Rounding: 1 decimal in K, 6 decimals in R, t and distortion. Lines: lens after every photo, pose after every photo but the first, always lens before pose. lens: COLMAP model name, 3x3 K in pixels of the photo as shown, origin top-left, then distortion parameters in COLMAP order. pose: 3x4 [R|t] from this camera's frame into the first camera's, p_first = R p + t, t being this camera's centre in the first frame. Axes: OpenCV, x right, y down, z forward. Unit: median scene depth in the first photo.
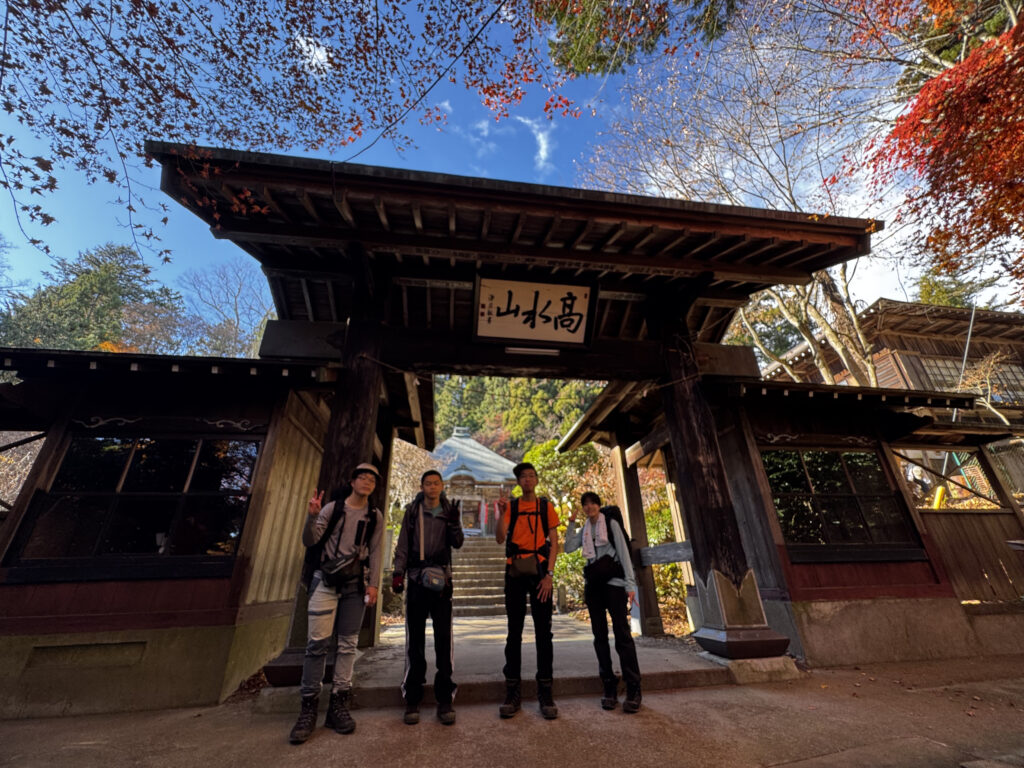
lens RADIAL K [[411.7, 0, 512.0], [0, 411.7, 384.0], [0, 0, 1]] dist [-0.000551, -0.000054]
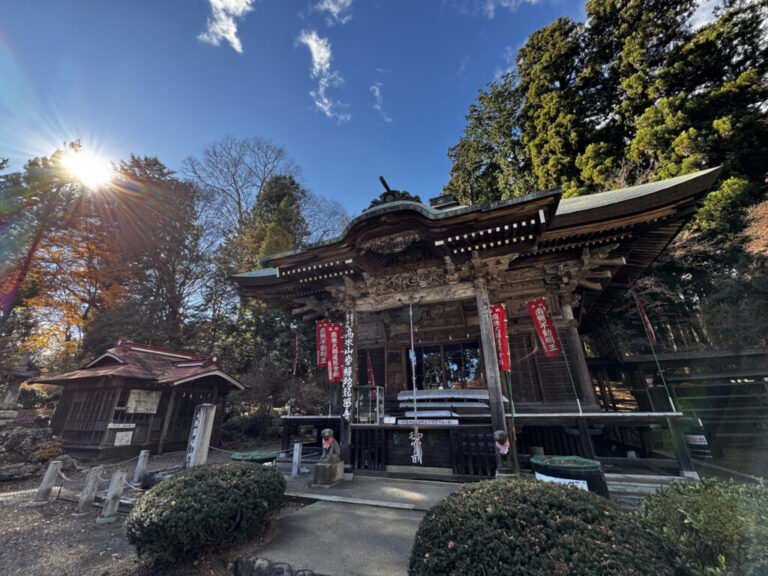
lens RADIAL K [[308.8, 0, 384.0], [0, 308.8, 288.0], [0, 0, 1]] dist [-0.000551, -0.000054]
pose [[0.861688, -0.184879, -0.472561, -0.015246], [0.215071, 0.976546, 0.010119, 0.158738], [0.459606, -0.110353, 0.881240, 0.472166]]
